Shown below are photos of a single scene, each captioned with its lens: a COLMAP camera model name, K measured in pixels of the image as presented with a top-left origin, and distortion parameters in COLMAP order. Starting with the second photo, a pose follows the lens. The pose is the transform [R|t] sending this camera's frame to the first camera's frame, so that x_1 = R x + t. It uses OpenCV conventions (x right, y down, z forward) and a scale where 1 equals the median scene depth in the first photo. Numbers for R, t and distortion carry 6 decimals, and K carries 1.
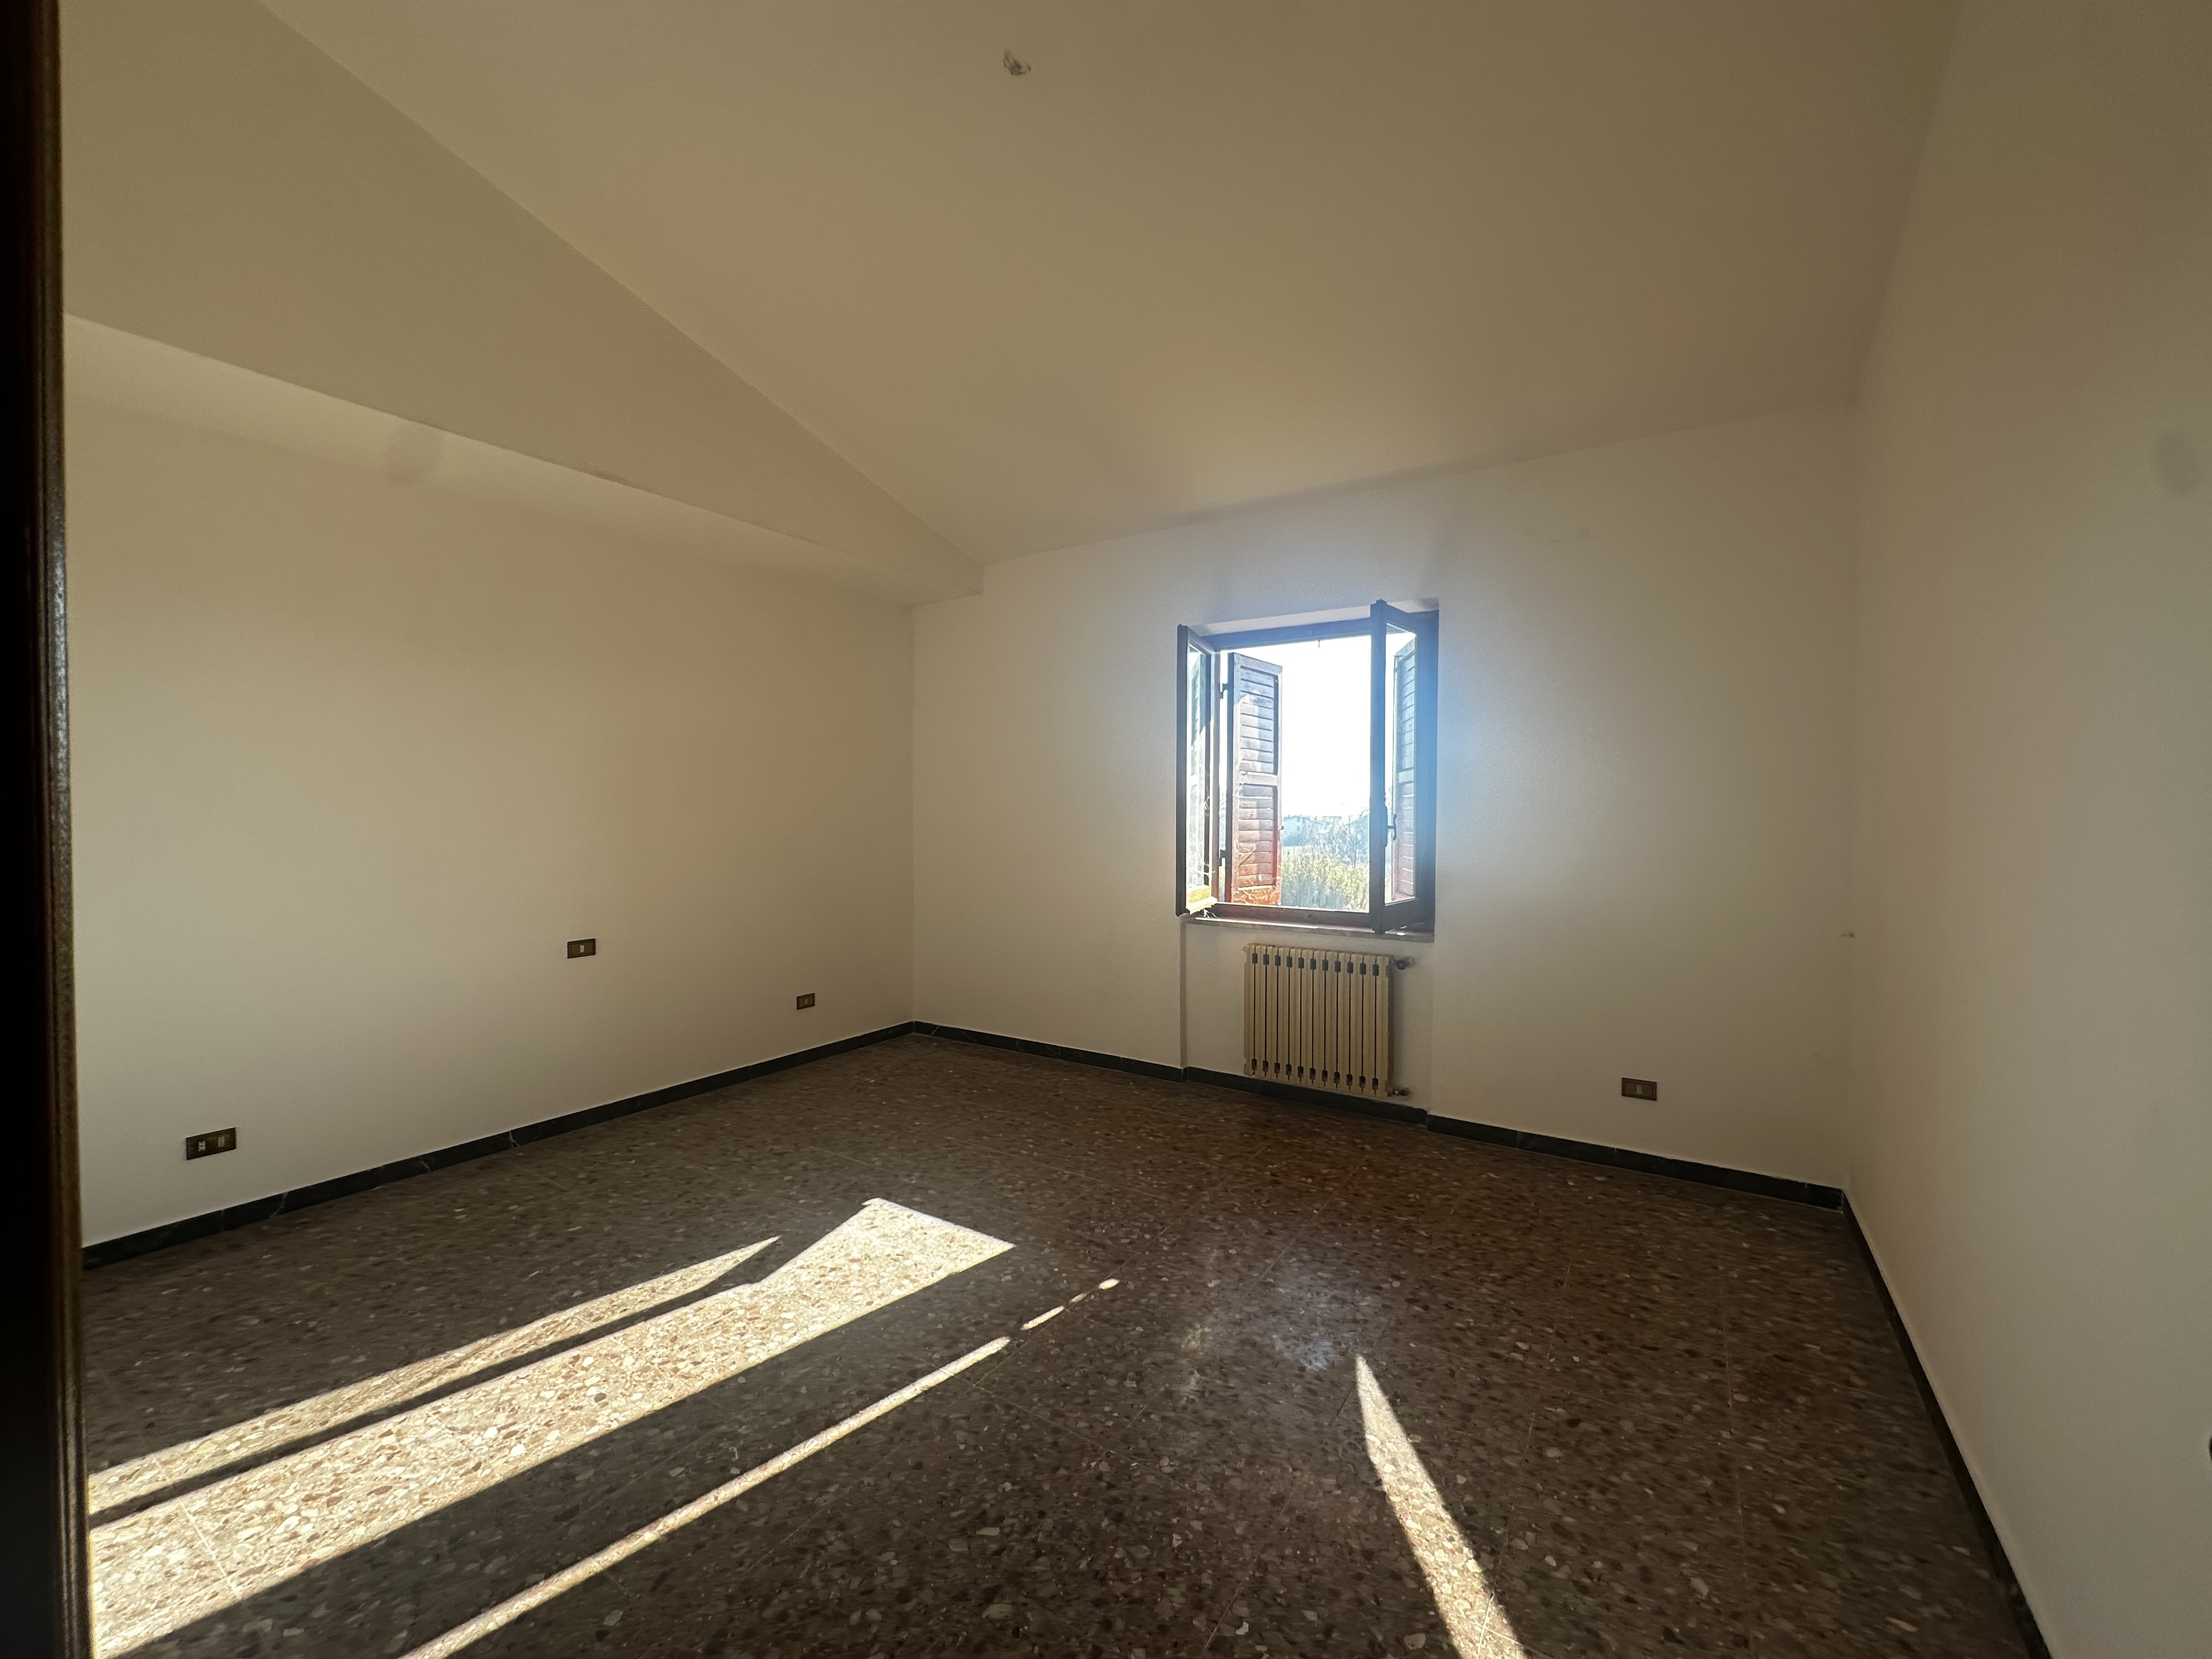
lens RADIAL K [[876.0, 0, 1103.5], [0, 876.0, 823.2], [0, 0, 1]] dist [-0.003050, 0.000547]
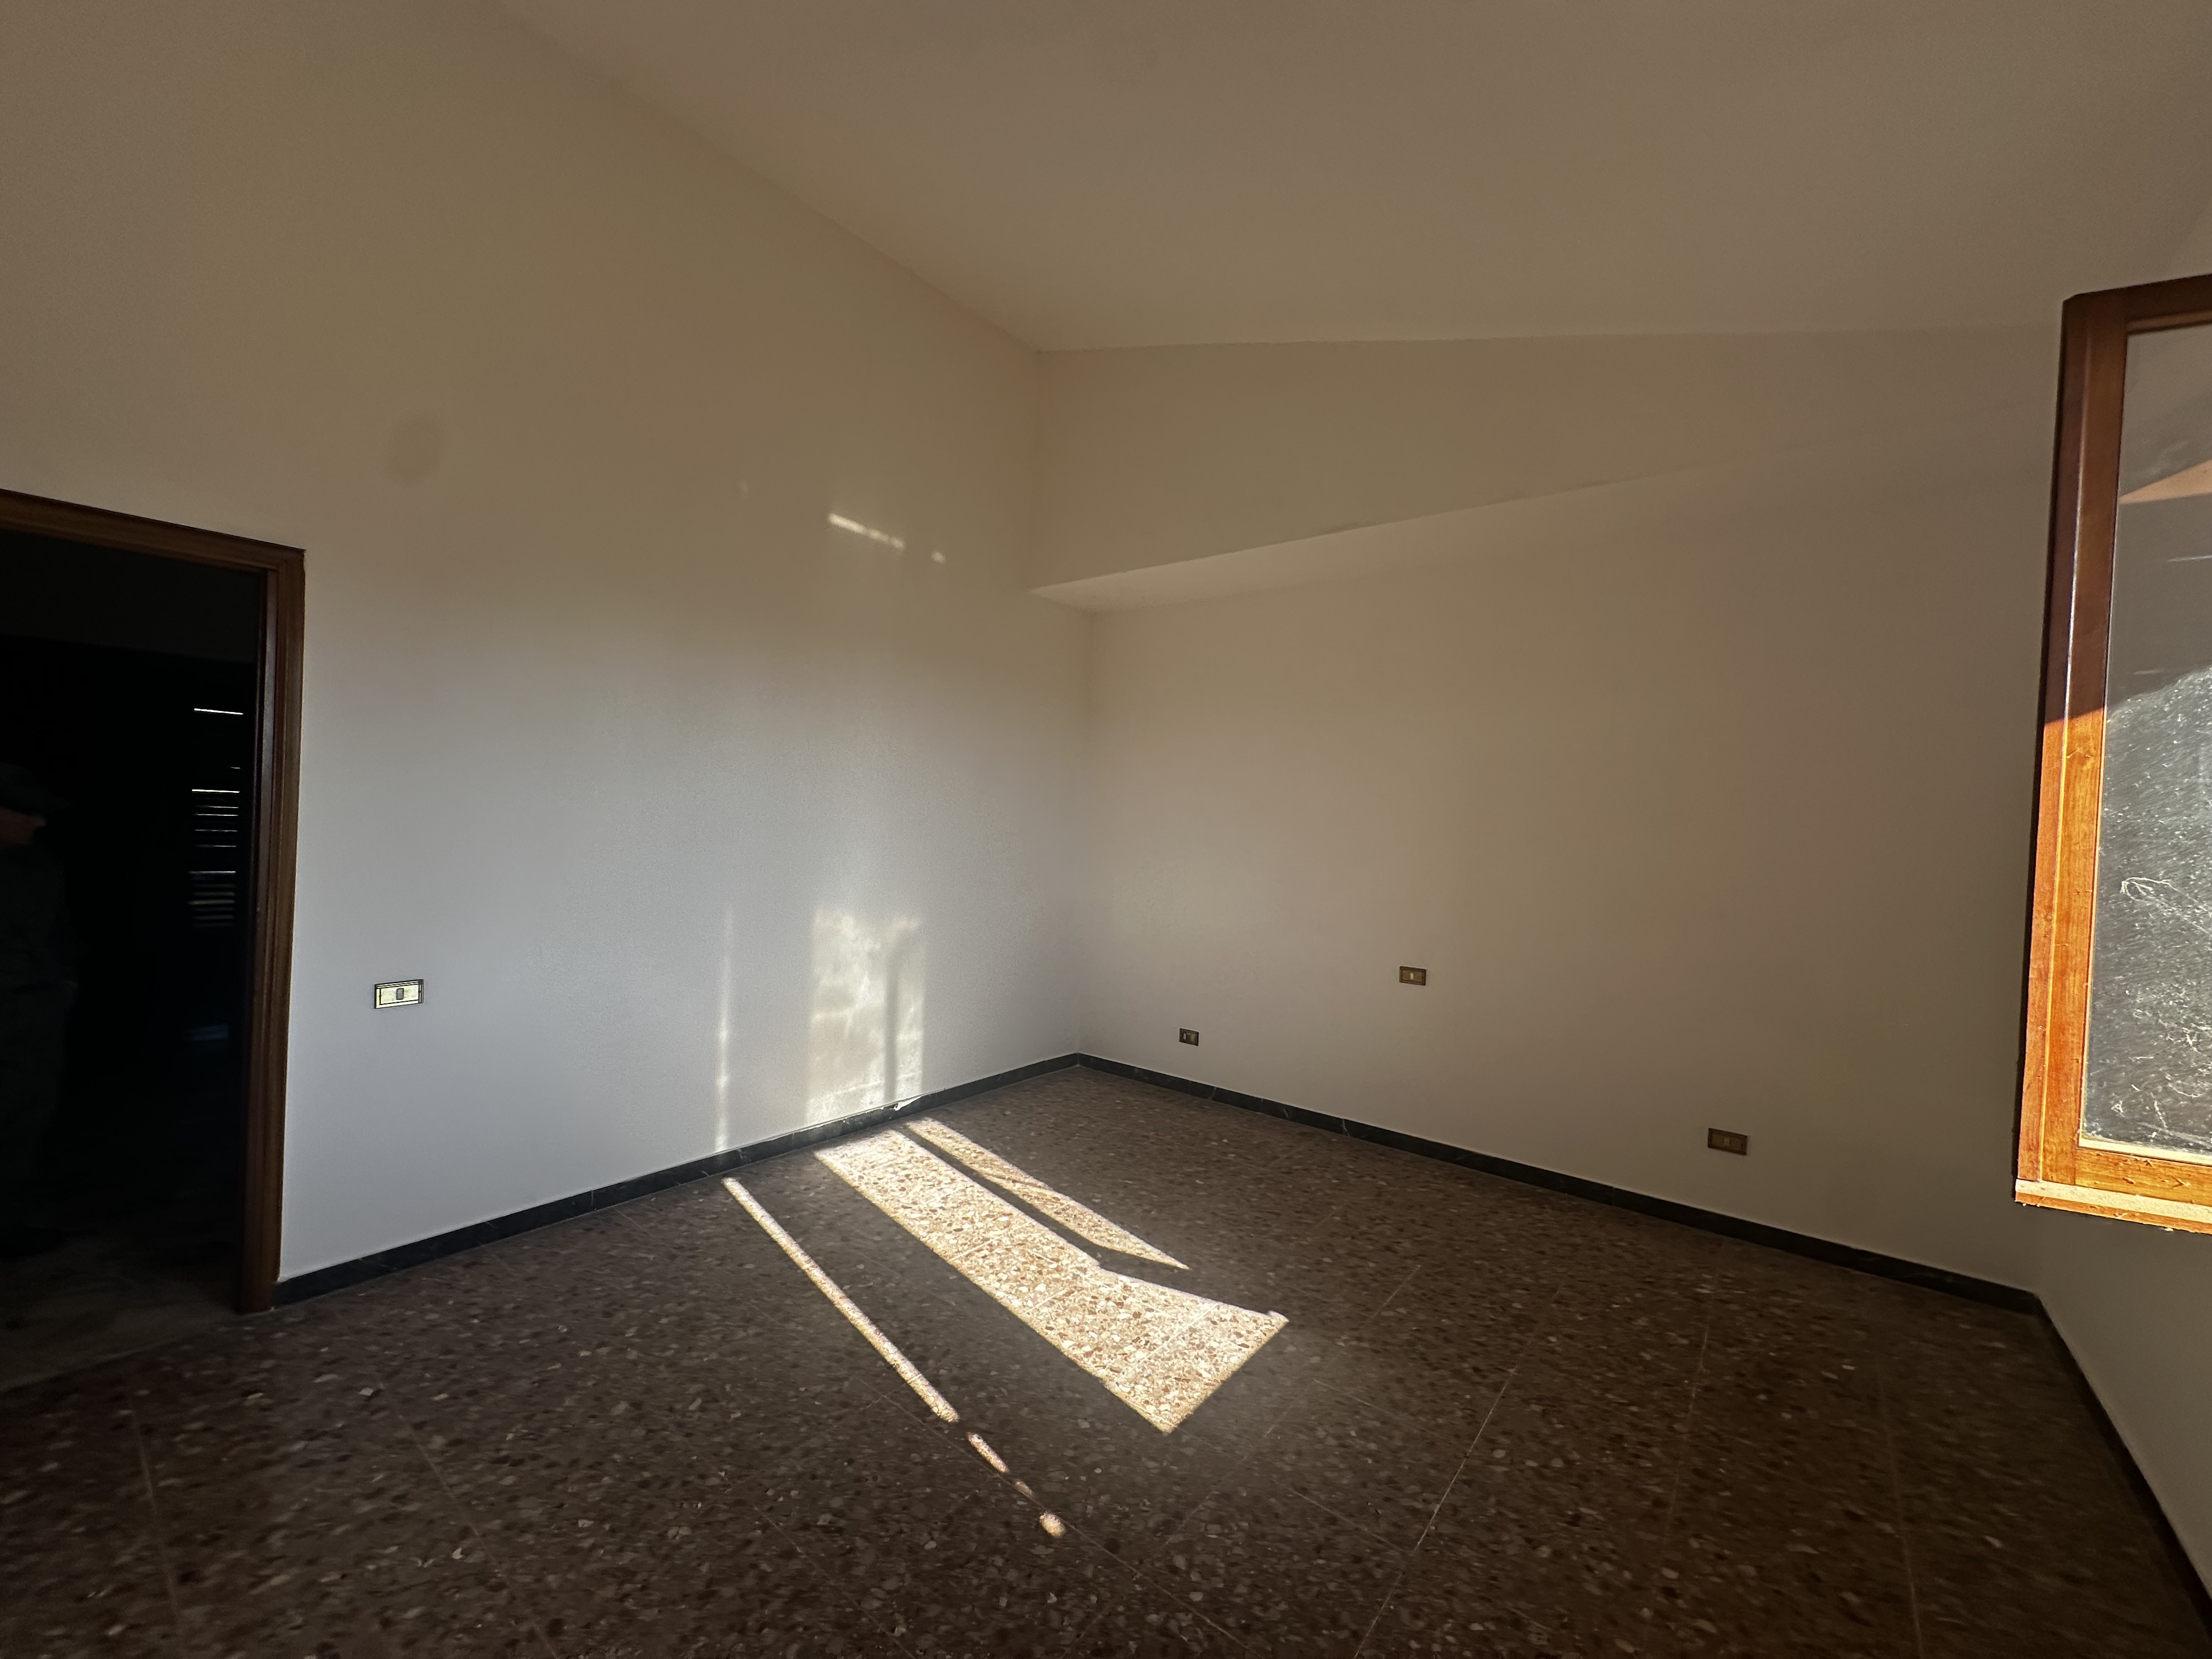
lens RADIAL K [[876.0, 0, 1100.4], [0, 876.0, 830.5], [0, 0, 1]] dist [-0.003050, 0.000547]
pose [[-0.089132, 0.002242, -0.996017, 0.756517], [-0.054999, 0.998461, 0.007169, -0.023161], [0.994500, 0.055419, -0.088872, 1.188494]]
